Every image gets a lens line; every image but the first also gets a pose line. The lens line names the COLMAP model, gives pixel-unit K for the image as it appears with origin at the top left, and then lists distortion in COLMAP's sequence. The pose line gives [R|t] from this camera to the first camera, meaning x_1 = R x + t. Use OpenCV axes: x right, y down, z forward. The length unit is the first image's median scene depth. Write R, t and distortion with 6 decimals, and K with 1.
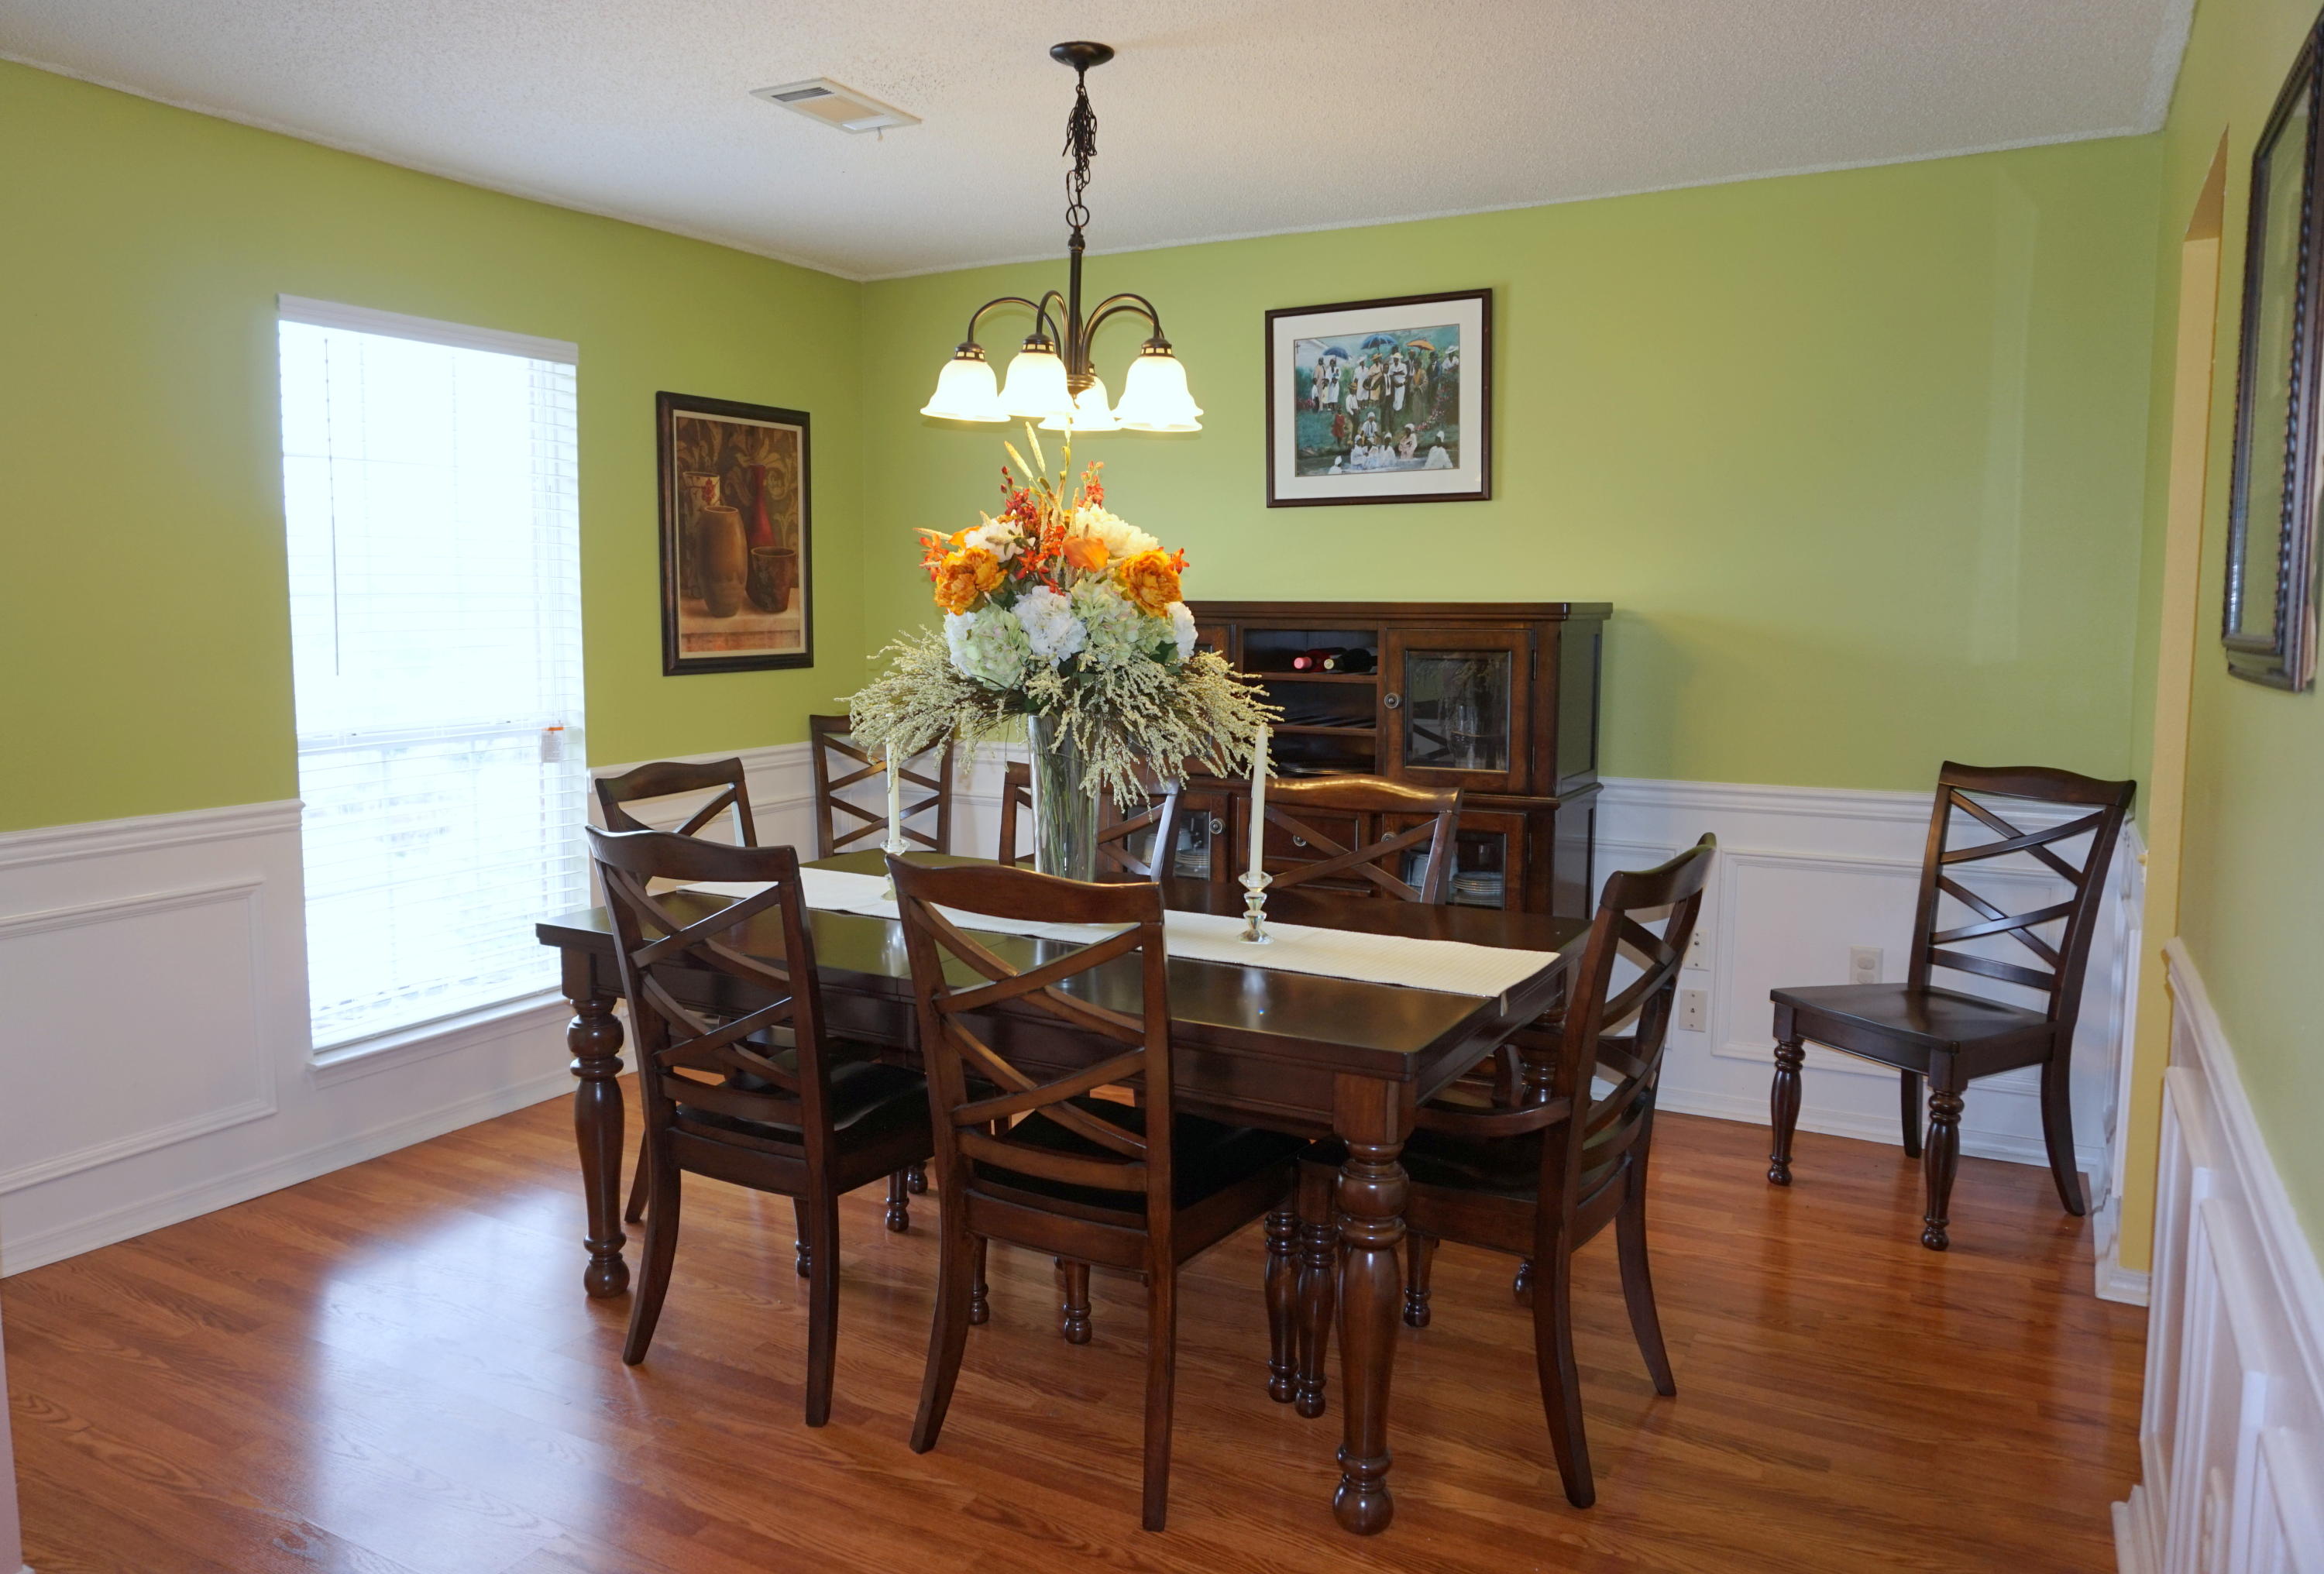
lens RADIAL K [[1600.1, 0, 1162.0], [0, 1600.1, 787.0], [0, 0, 1]] dist [-0.056959, -0.000652]
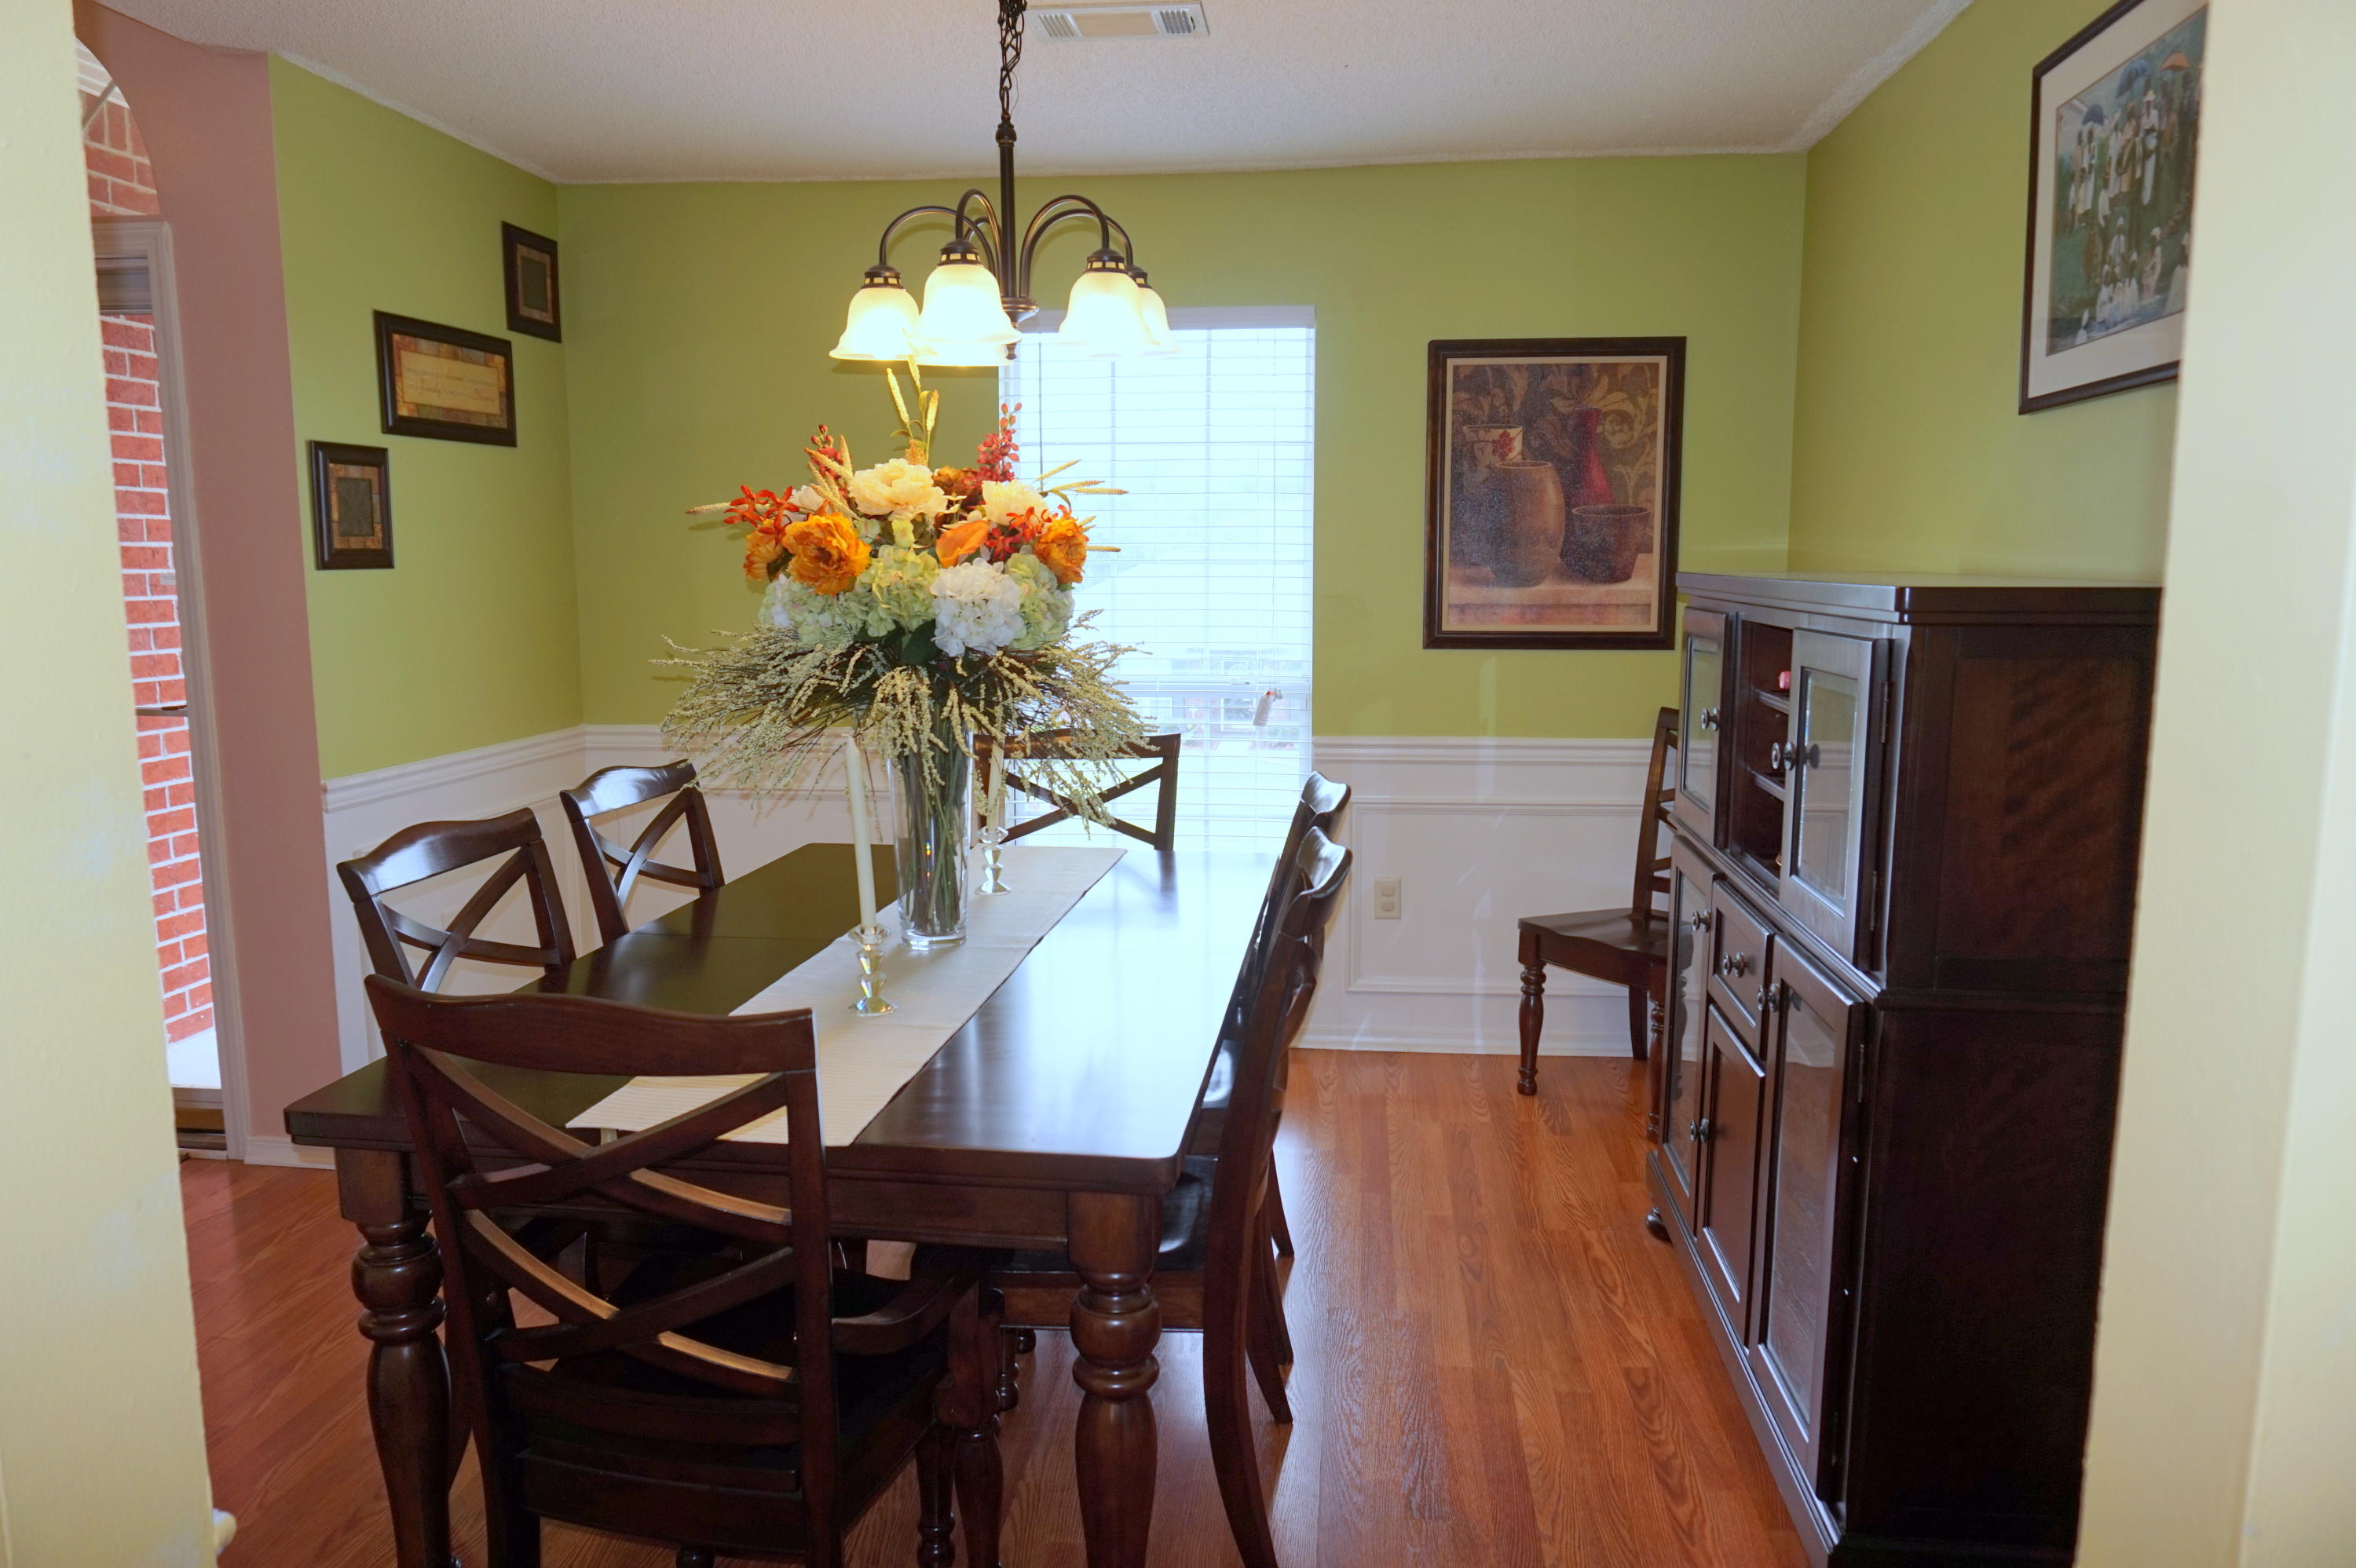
lens RADIAL K [[1580.1, 0, 1178.0], [0, 1580.1, 784.0], [0, 0, 1]] dist [-0.027402, 0.002979]
pose [[0.369562, 0.131554, -0.919846, 0.486664], [-0.107877, 0.989308, 0.098147, -0.064476], [0.922923, 0.062959, 0.379803, 0.504828]]
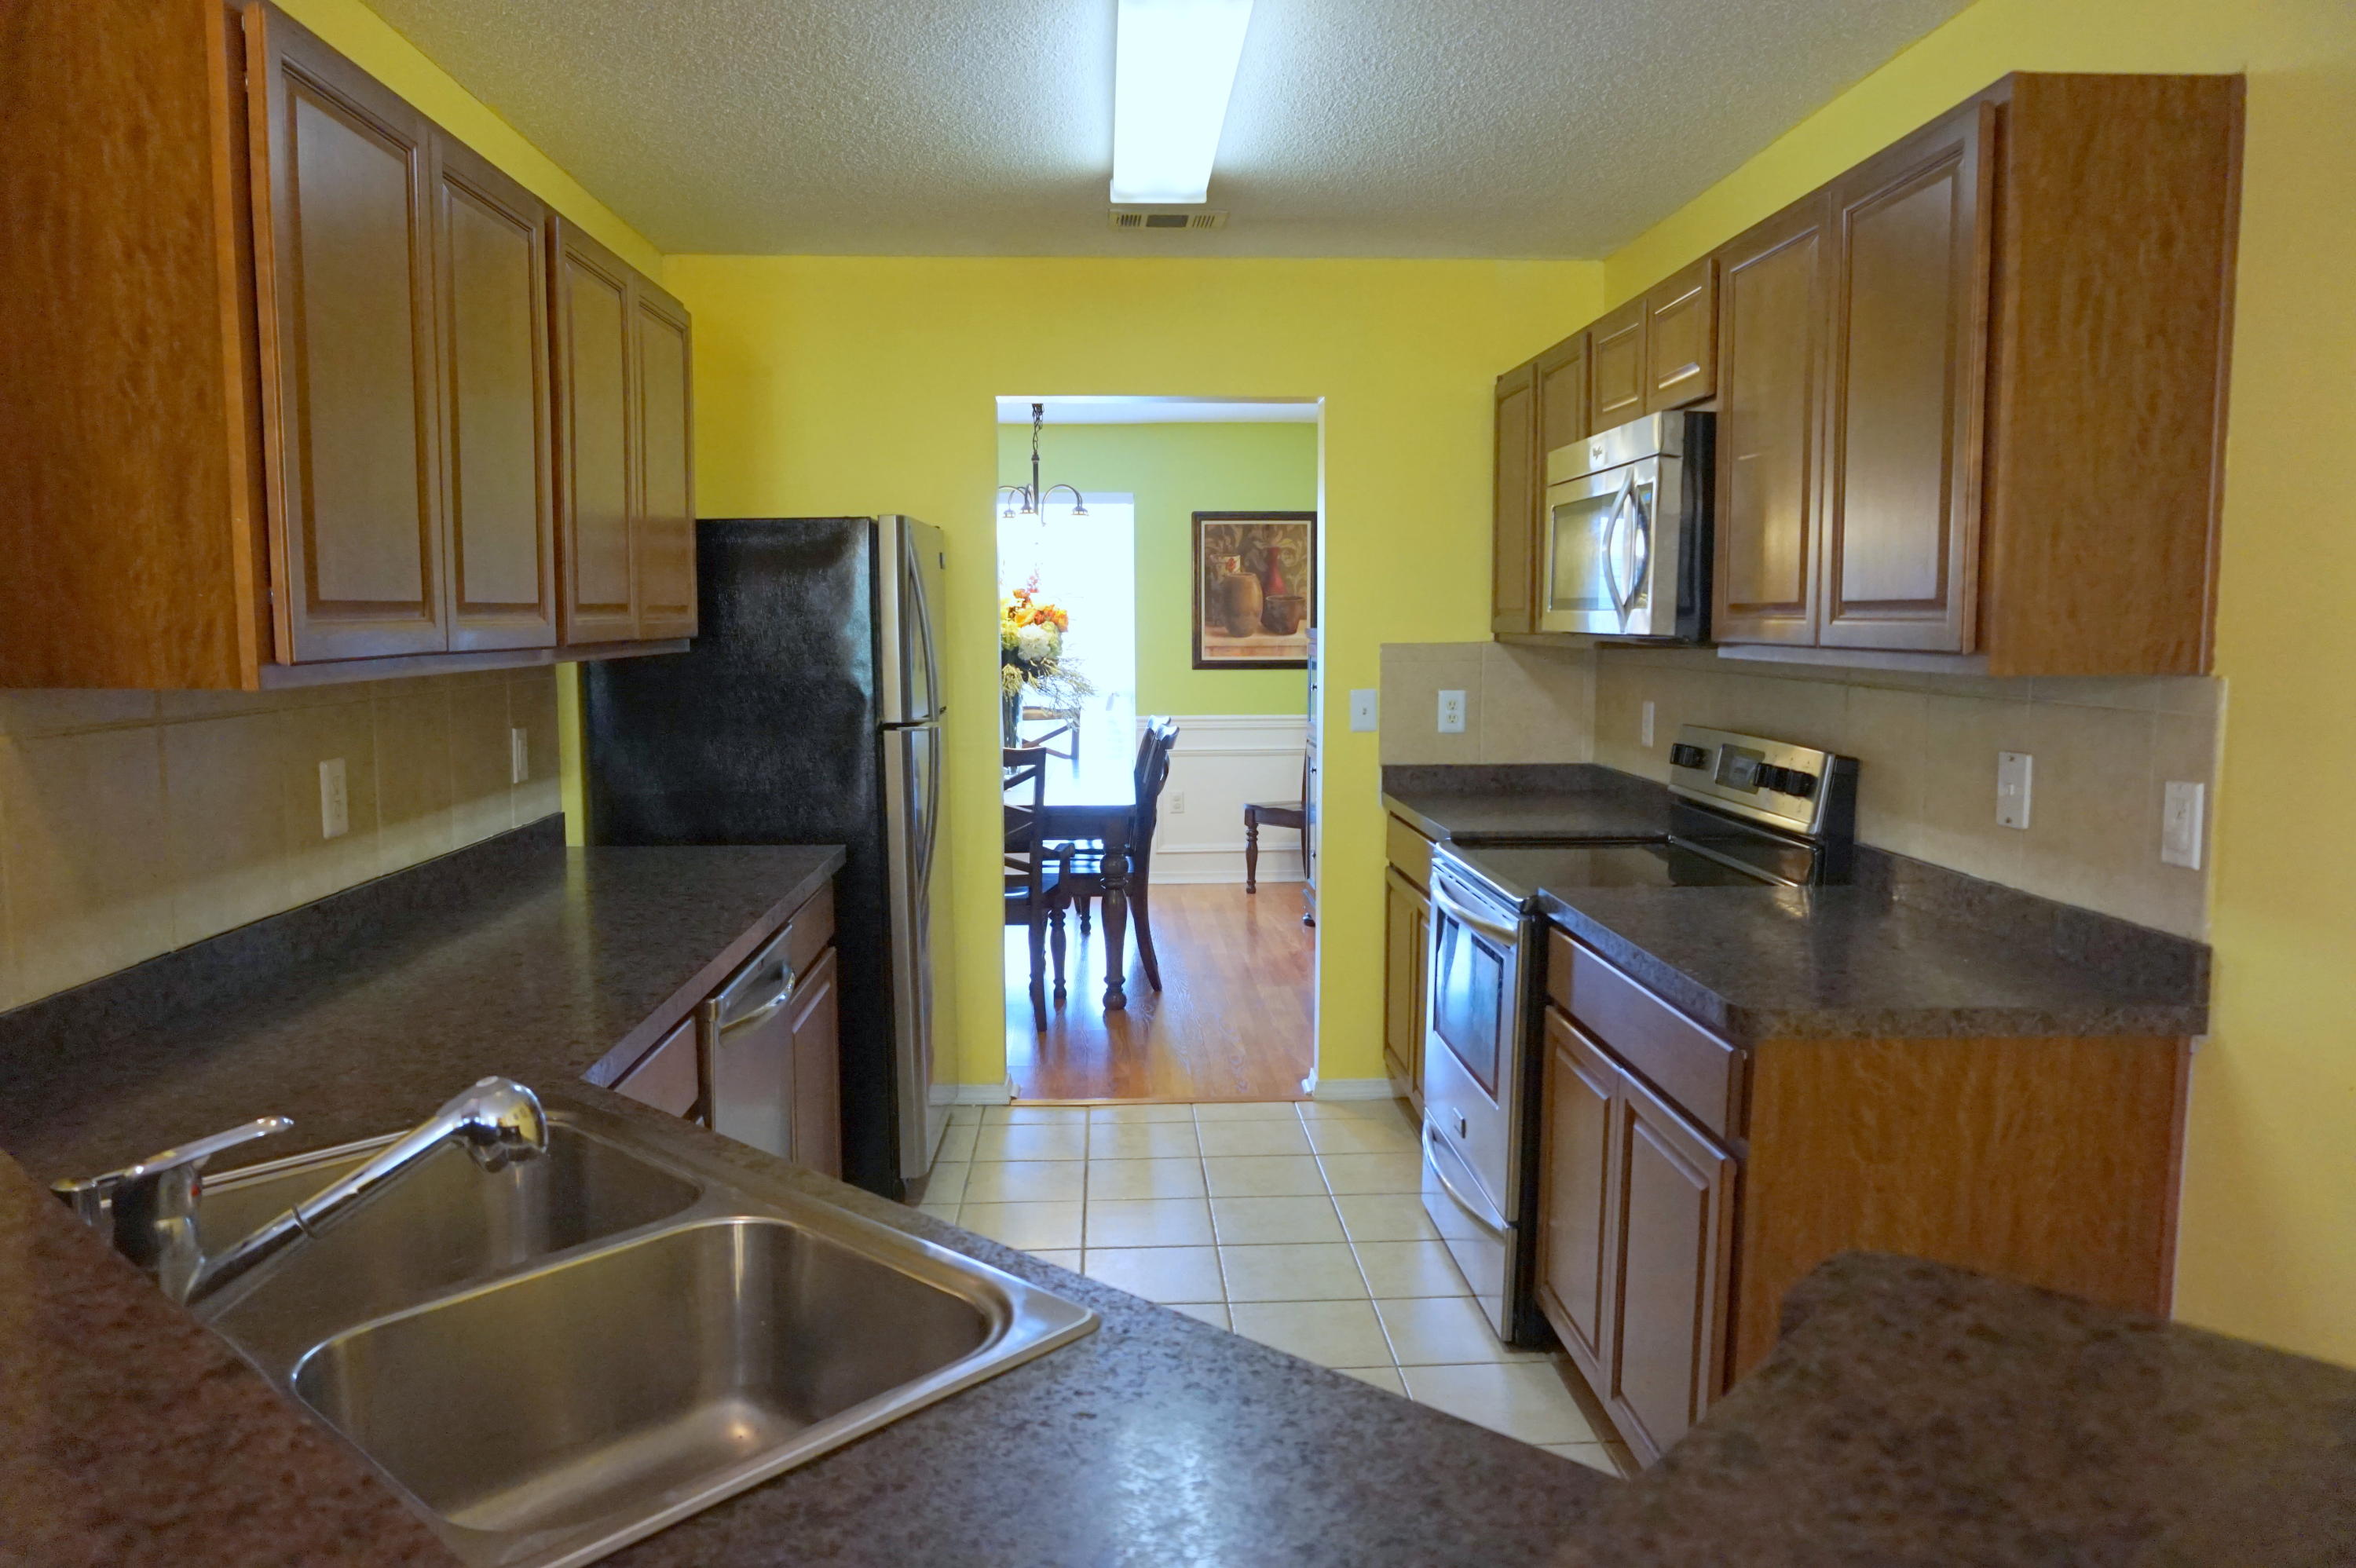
lens RADIAL K [[1580.1, 0, 1178.0], [0, 1580.1, 784.0], [0, 0, 1]] dist [-0.027402, 0.002979]
pose [[0.518024, 0.088099, -0.850817, 1.175439], [-0.099189, 0.994158, 0.042549, -0.014990], [0.849595, 0.062351, 0.523737, 0.059005]]
